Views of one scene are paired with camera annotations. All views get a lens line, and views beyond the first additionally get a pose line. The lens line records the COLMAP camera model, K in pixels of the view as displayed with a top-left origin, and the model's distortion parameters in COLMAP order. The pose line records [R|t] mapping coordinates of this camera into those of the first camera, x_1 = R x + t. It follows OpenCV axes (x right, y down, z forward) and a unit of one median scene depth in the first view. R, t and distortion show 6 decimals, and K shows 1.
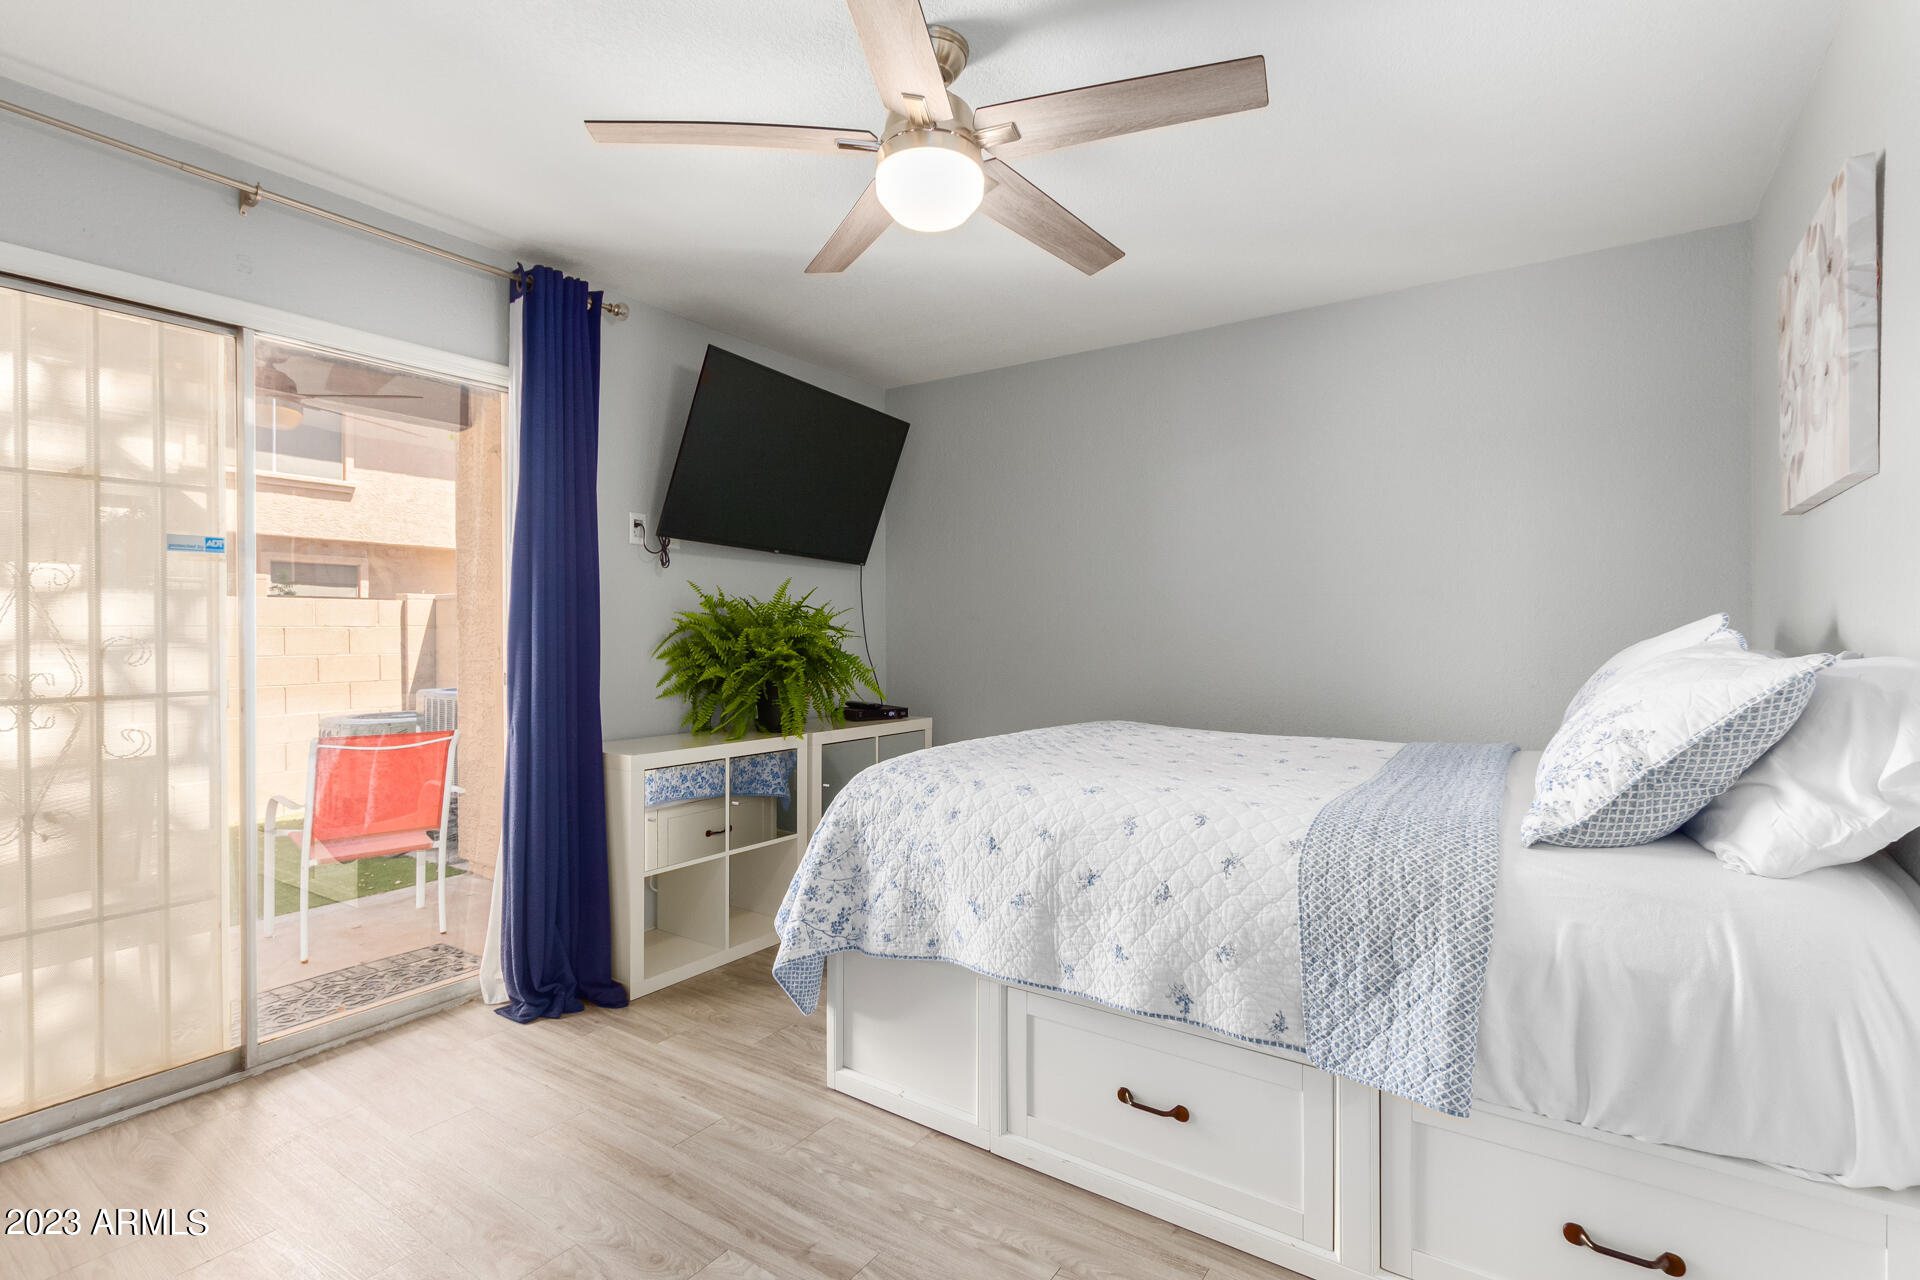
lens RADIAL K [[867.7, 0, 962.1], [0, 867.7, 635.8], [0, 0, 1]] dist [0.002652, 0.000417]
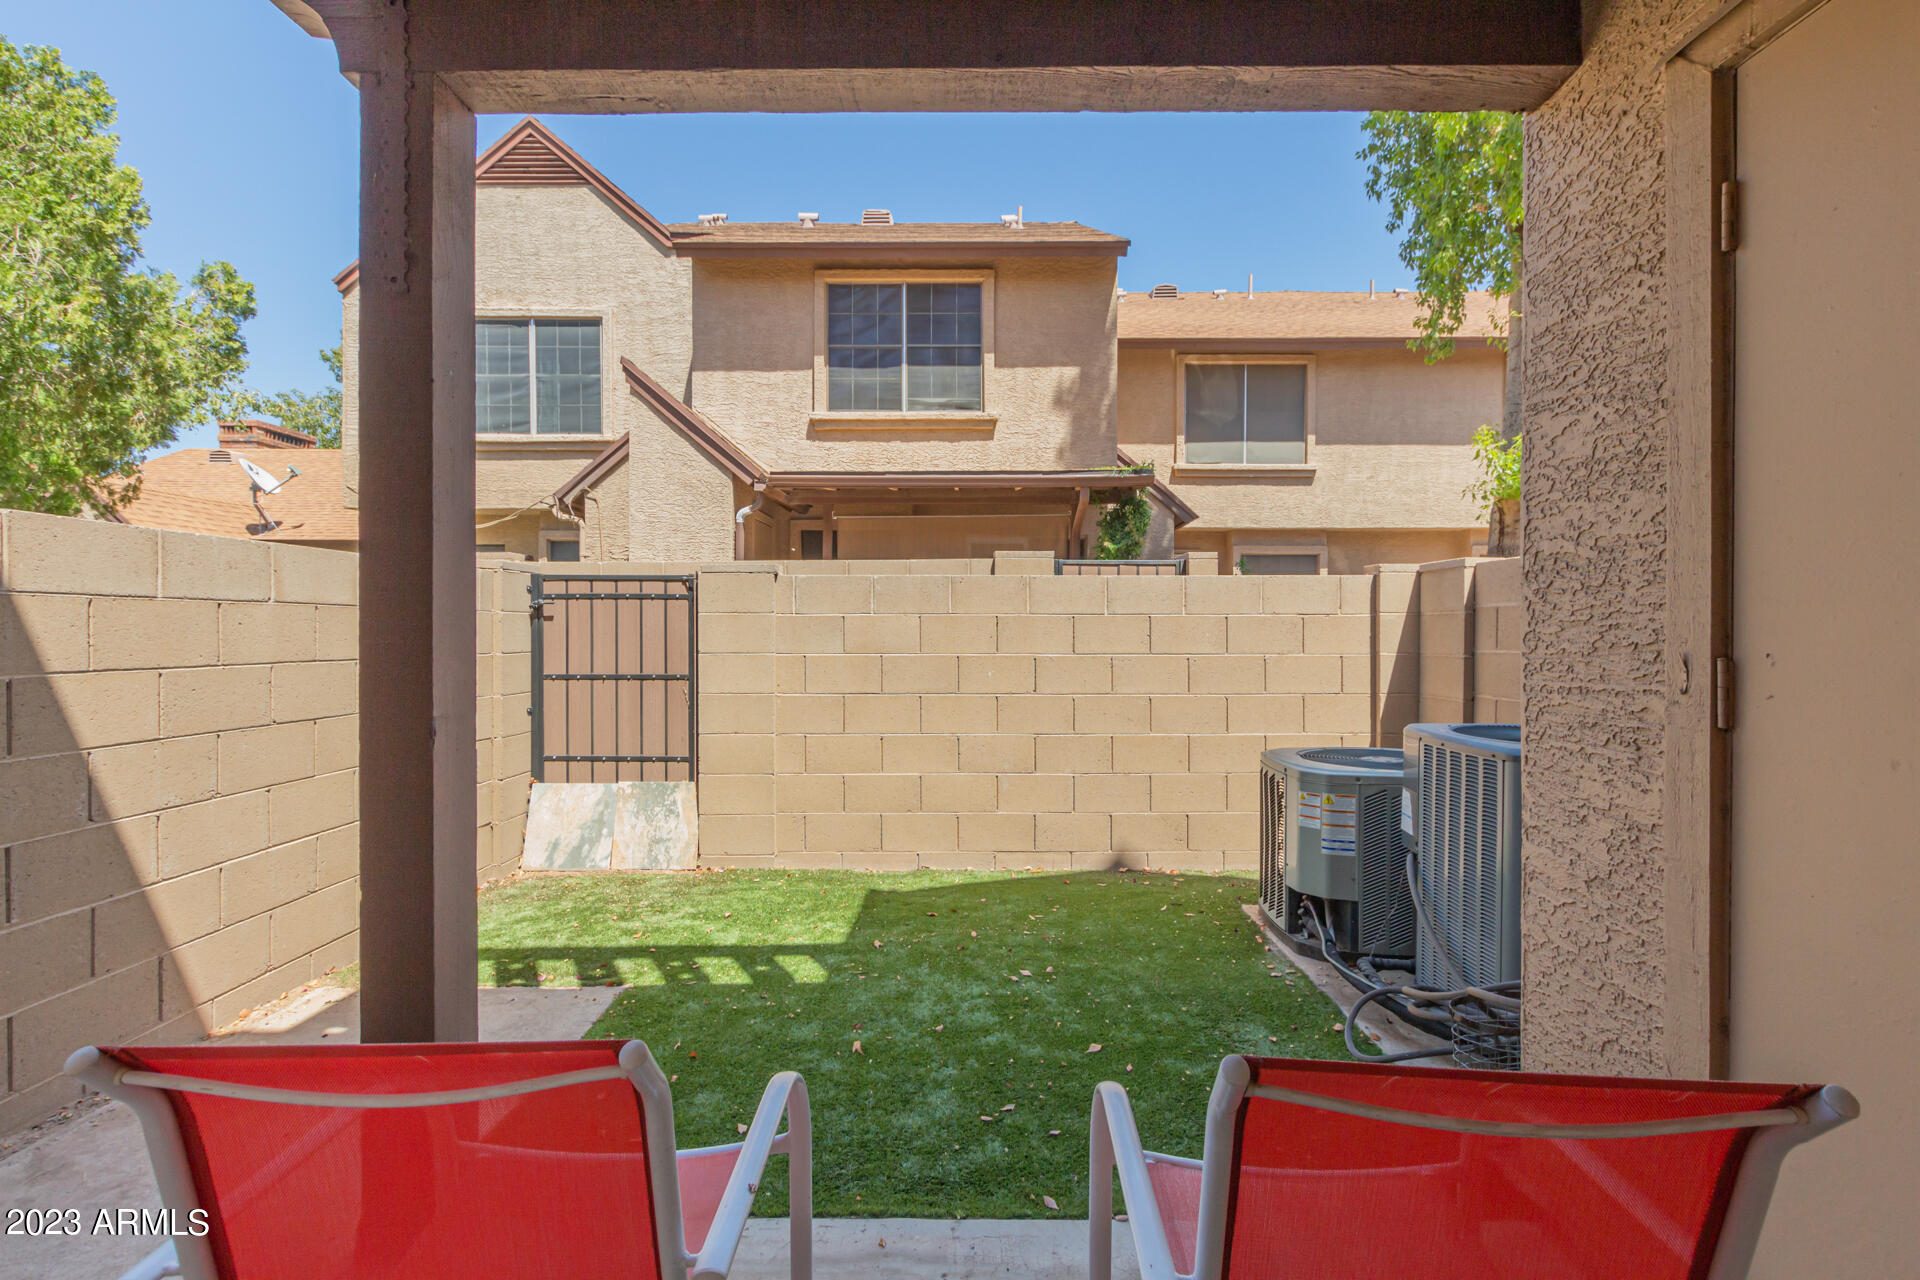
lens RADIAL K [[867.7, 0, 962.1], [0, 867.7, 635.8], [0, 0, 1]] dist [0.002652, 0.000417]
pose [[0.542711, 0.012725, -0.839823, -0.127916], [-0.005582, 0.999918, 0.011544, 0.000688], [0.839901, -0.001577, 0.542738, 0.186574]]
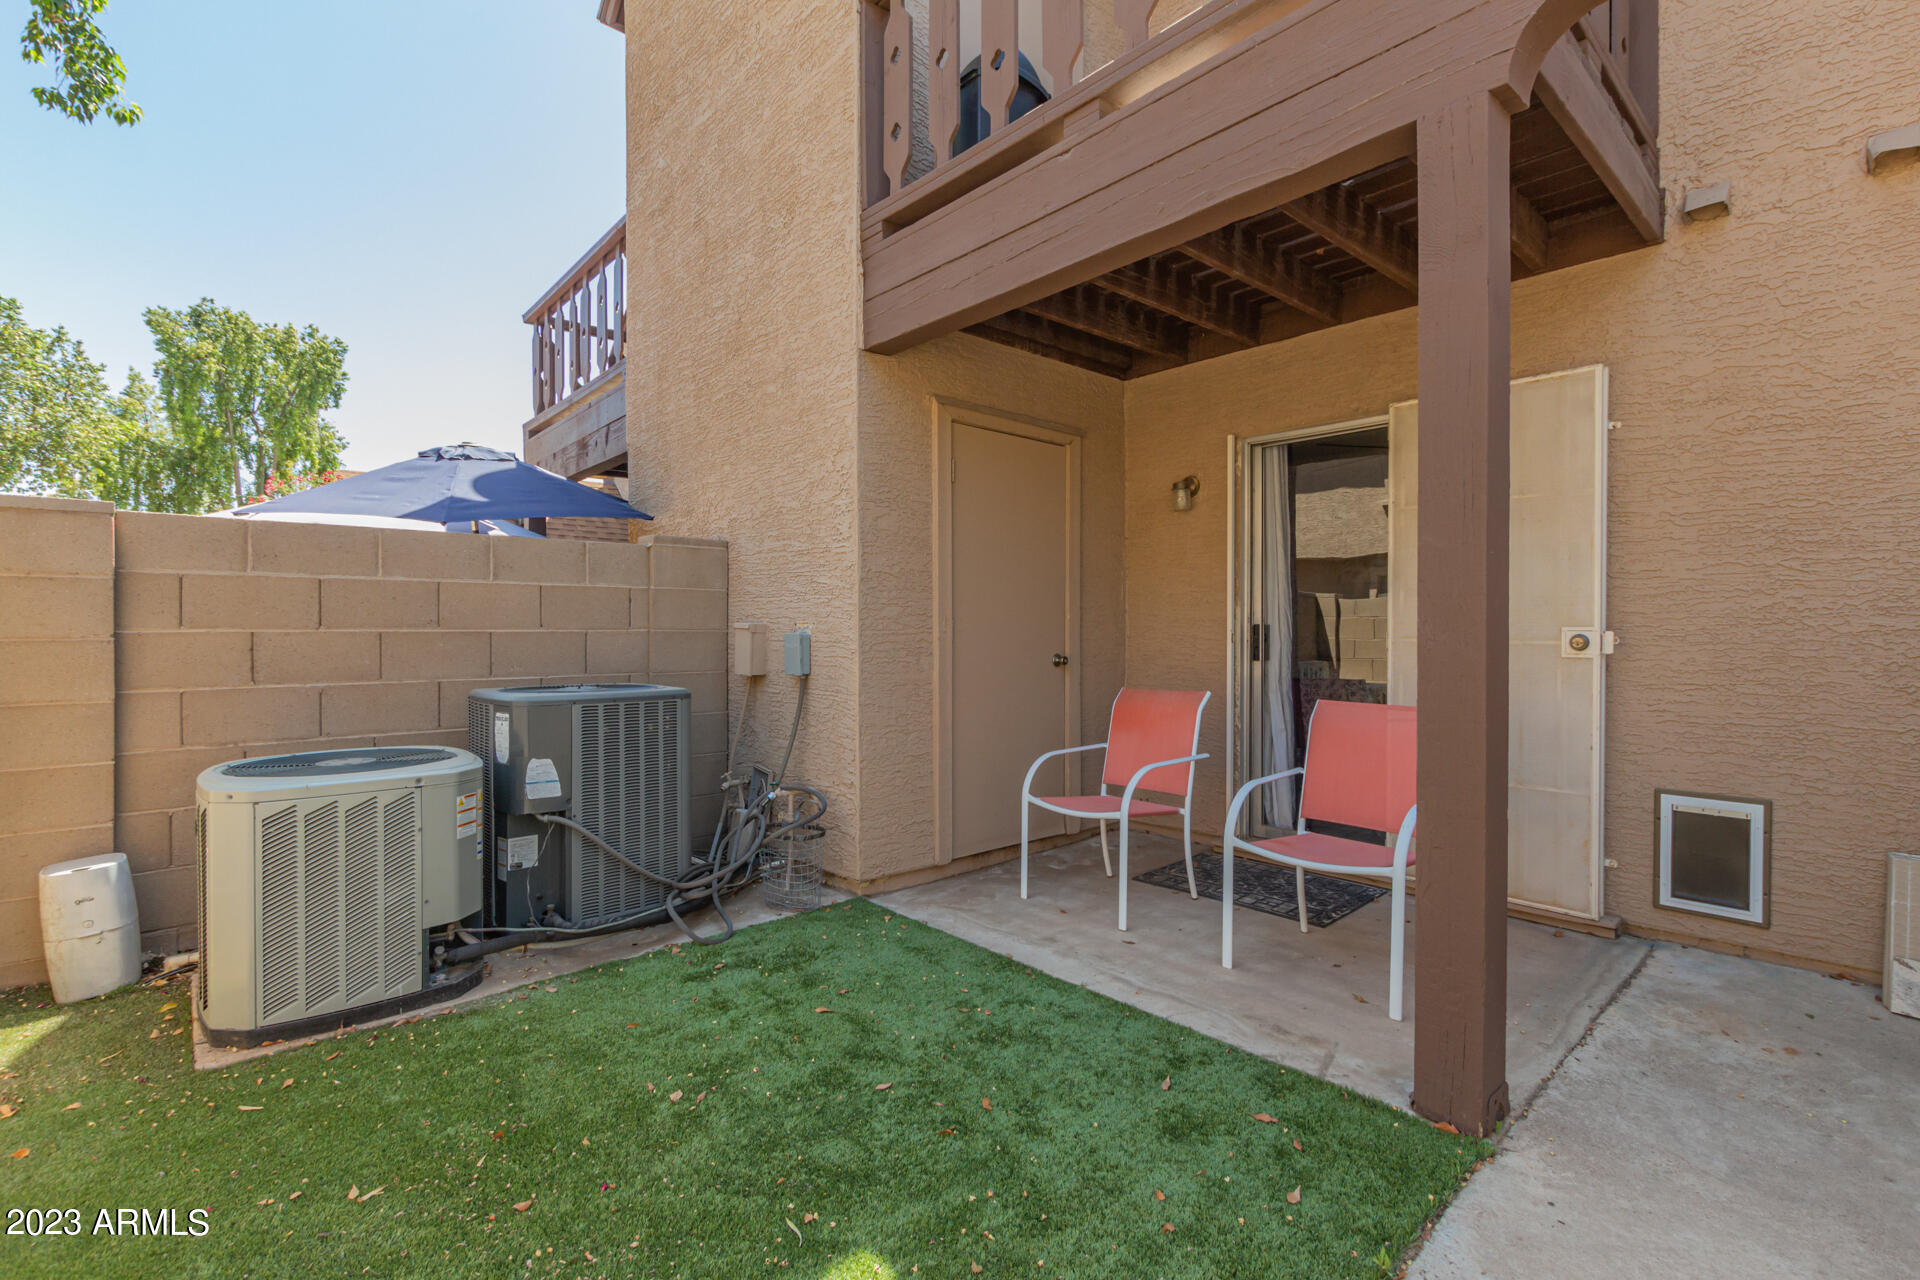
lens RADIAL K [[867.7, 0, 962.1], [0, 867.7, 635.8], [0, 0, 1]] dist [0.002652, 0.000417]
pose [[0.239076, -0.000060, 0.971001, -0.444717], [0.000246, 1.000000, 0.000001, 0.009638], [-0.971001, 0.000239, 0.239076, 0.237039]]
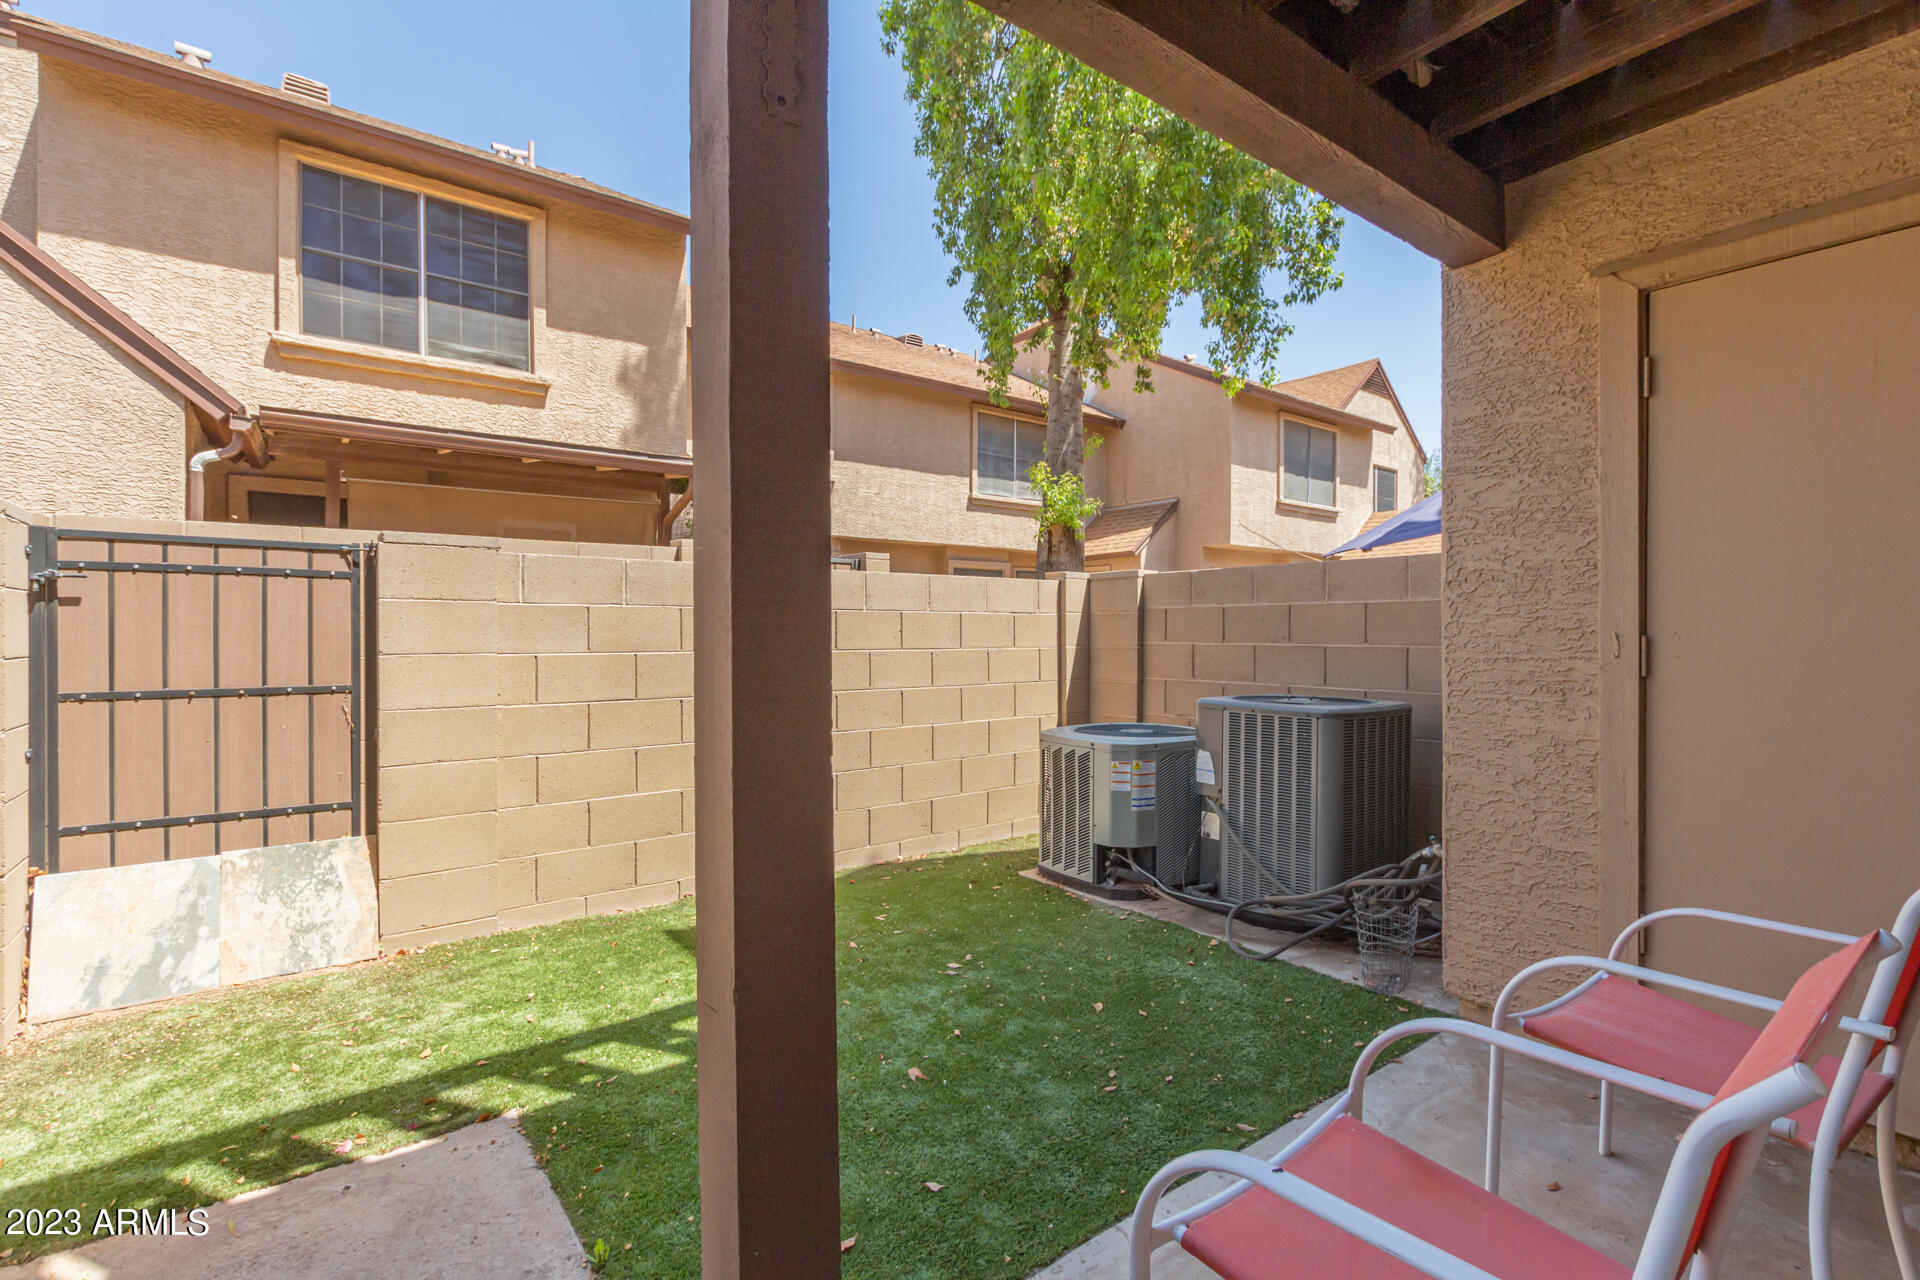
lens RADIAL K [[873.5, 0, 951.0], [0, 873.5, 638.6], [0, 0, 1]] dist [0.002939, -0.000958]
pose [[0.943115, 0.009838, -0.332322, -0.235093], [-0.008244, 0.999947, 0.006208, 0.004565], [0.332366, -0.003115, 0.943146, 0.107651]]
